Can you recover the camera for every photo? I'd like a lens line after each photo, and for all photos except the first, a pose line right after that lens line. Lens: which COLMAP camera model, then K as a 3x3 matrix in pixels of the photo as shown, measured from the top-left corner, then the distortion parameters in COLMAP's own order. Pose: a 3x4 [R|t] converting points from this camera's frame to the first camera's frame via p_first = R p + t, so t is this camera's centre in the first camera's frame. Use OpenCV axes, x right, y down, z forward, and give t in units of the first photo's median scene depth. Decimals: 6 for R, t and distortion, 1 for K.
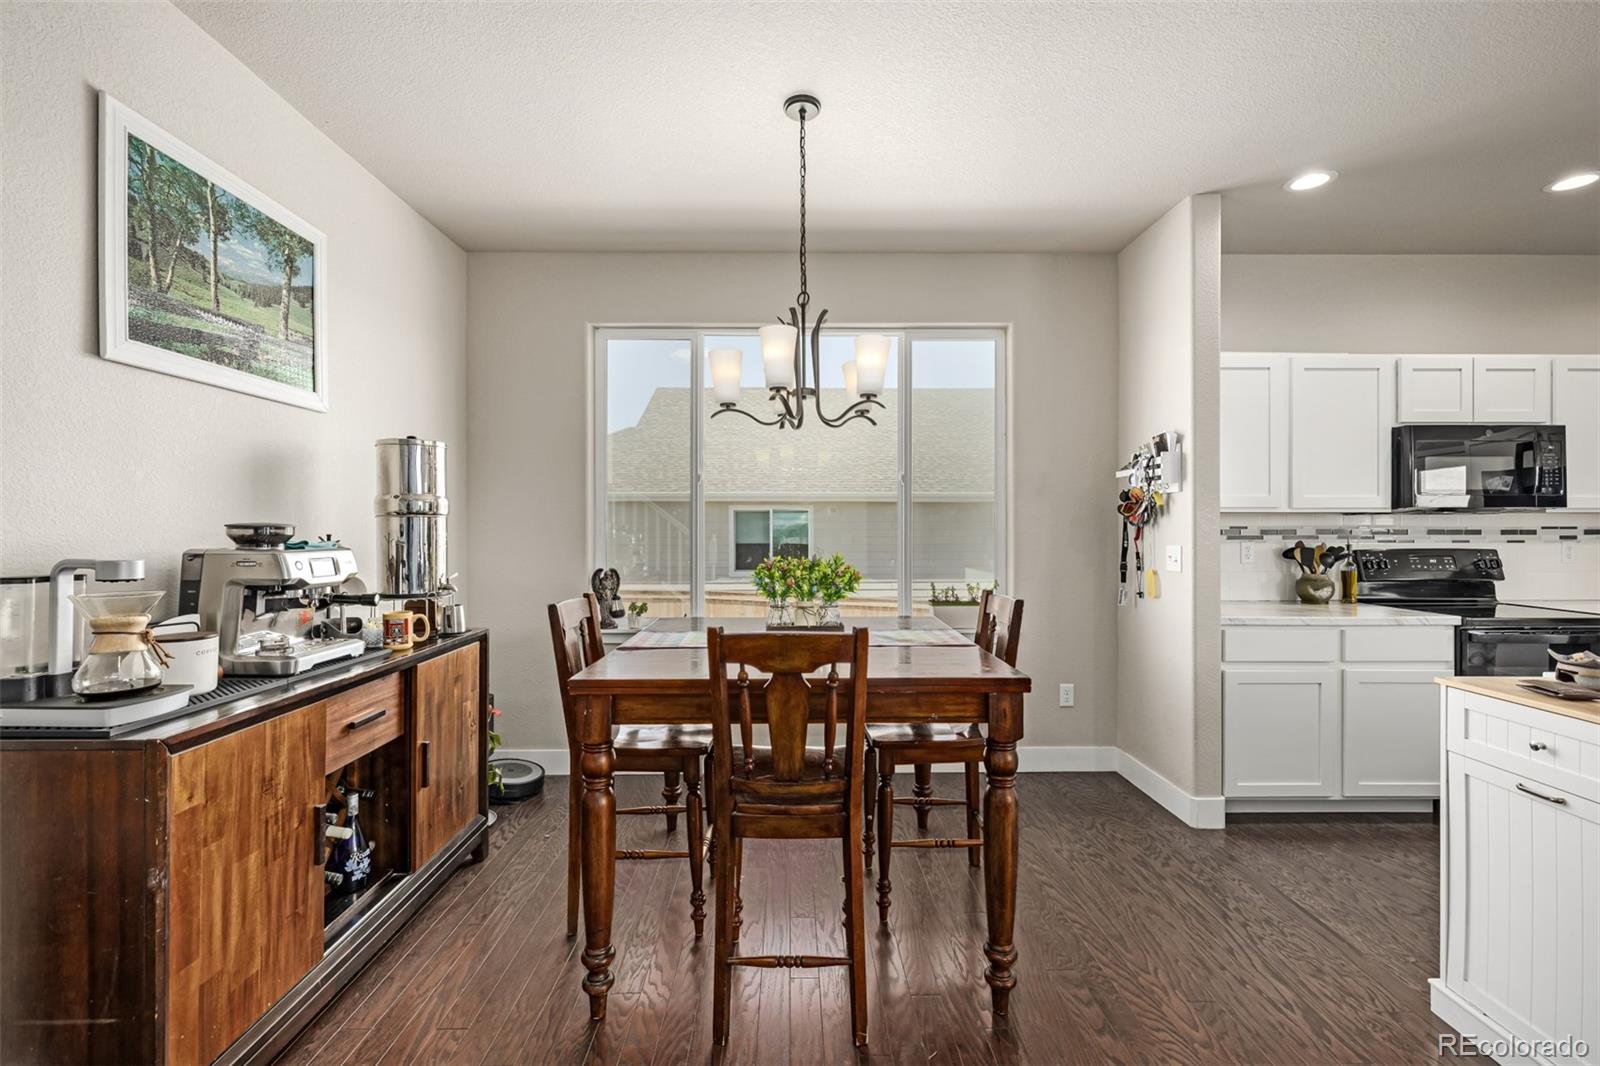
lens RADIAL K [[670.3, 0, 798.1], [0, 670.3, 528.1], [0, 0, 1]] dist [0.001826, -0.000636]
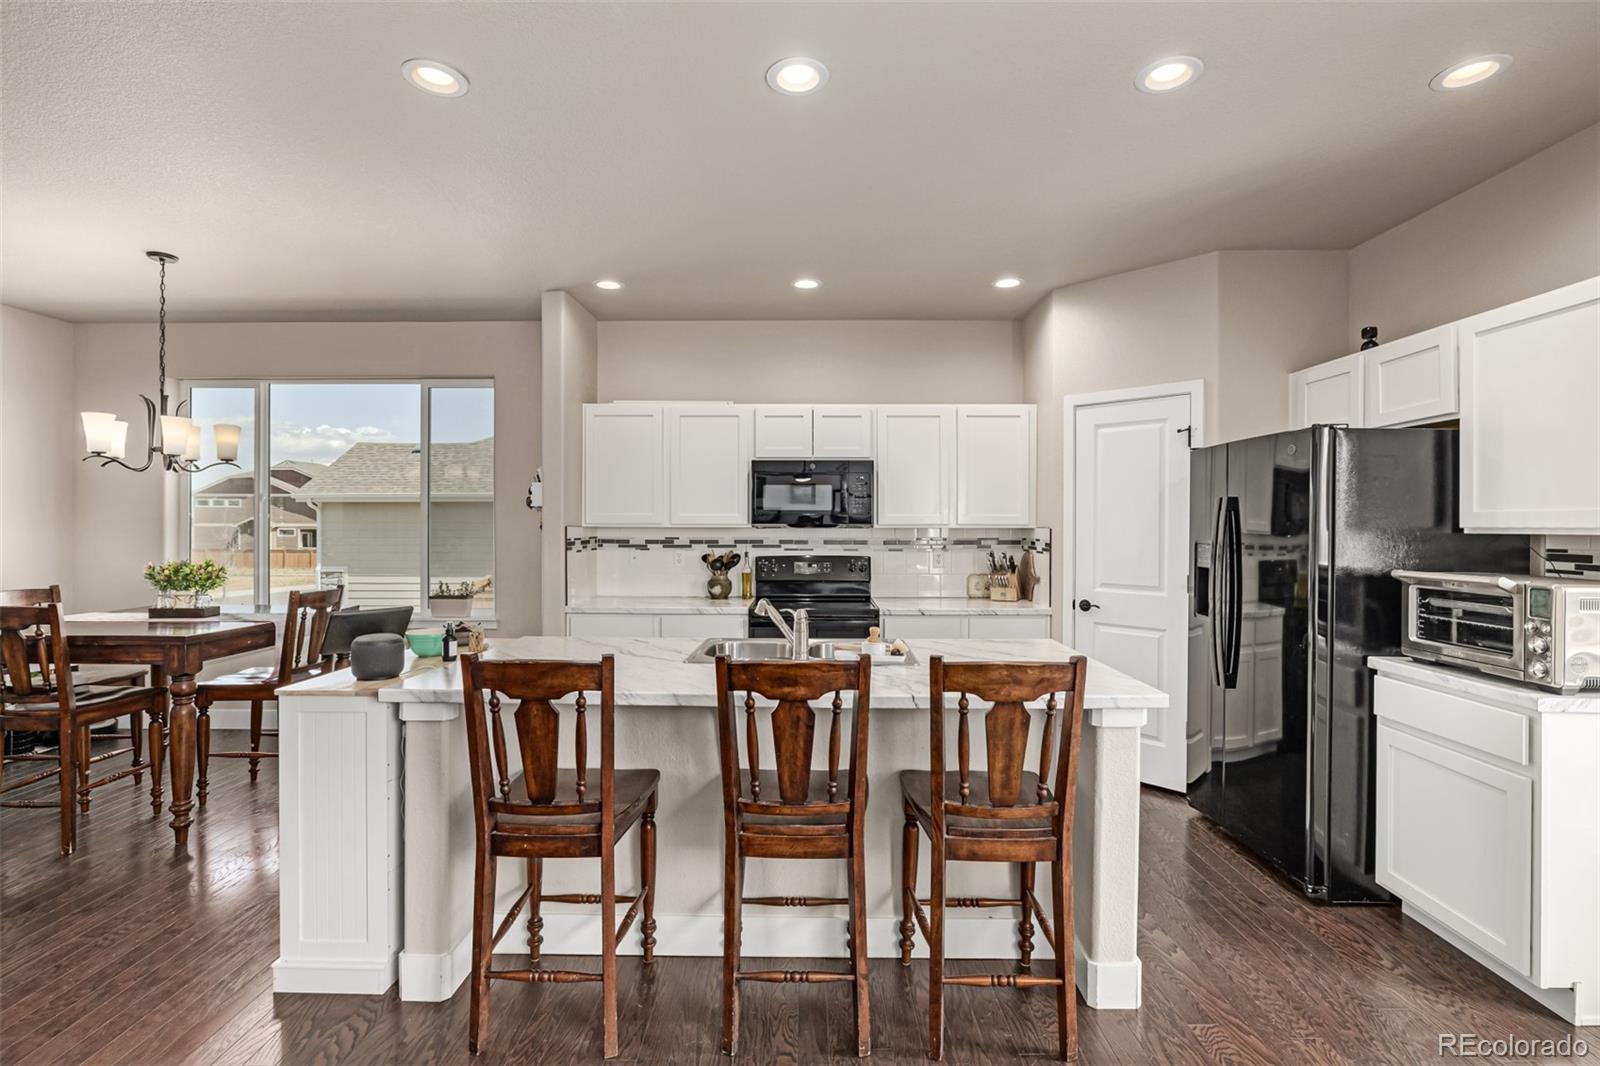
lens RADIAL K [[741.0, 0, 799.9], [0, 741.0, 520.7], [0, 0, 1]] dist [0.002012, 0.000418]
pose [[0.999632, 0.002340, -0.027042, 0.976261], [-0.002518, 0.999975, -0.006551, -0.026448], [0.027026, 0.006617, 0.999613, -0.397189]]
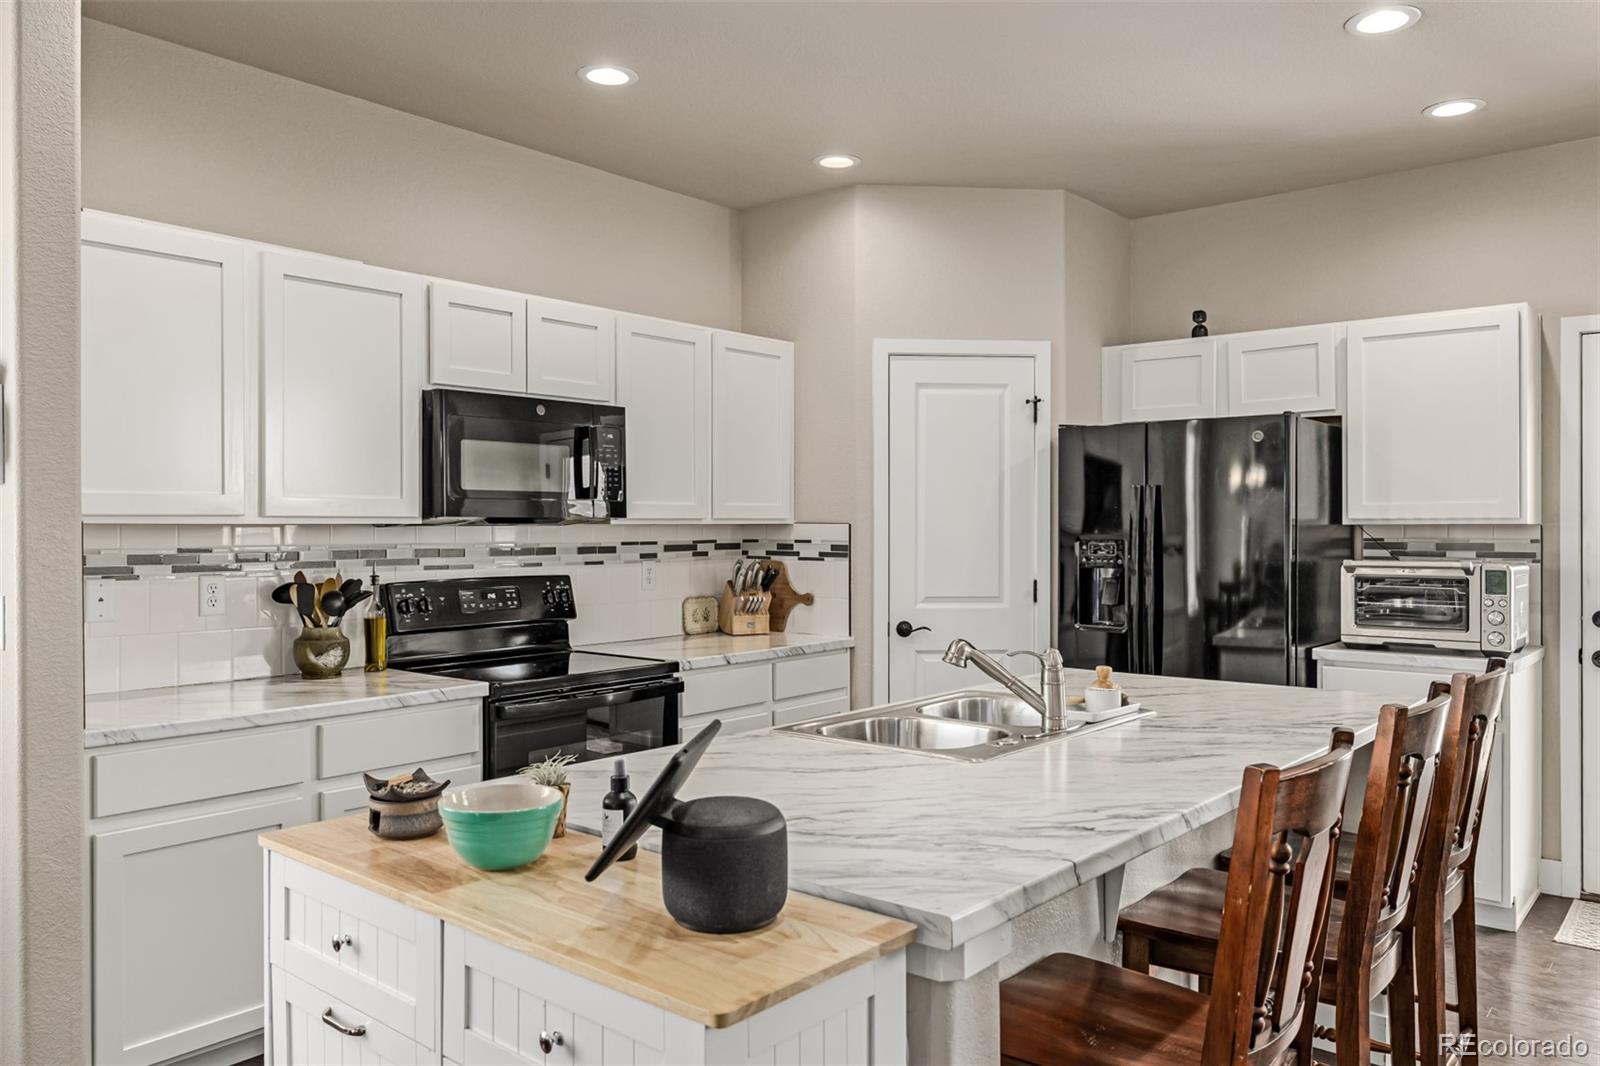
lens RADIAL K [[1167.2, 0, 790.1], [0, 1167.2, 528.3], [0, 0, 1]] dist [0.008209, 0.003319]
pose [[0.656256, -0.001663, 0.754536, 0.269606], [0.003660, 0.999993, -0.000979, -0.016463], [-0.754529, 0.003404, 0.656258, 0.013602]]
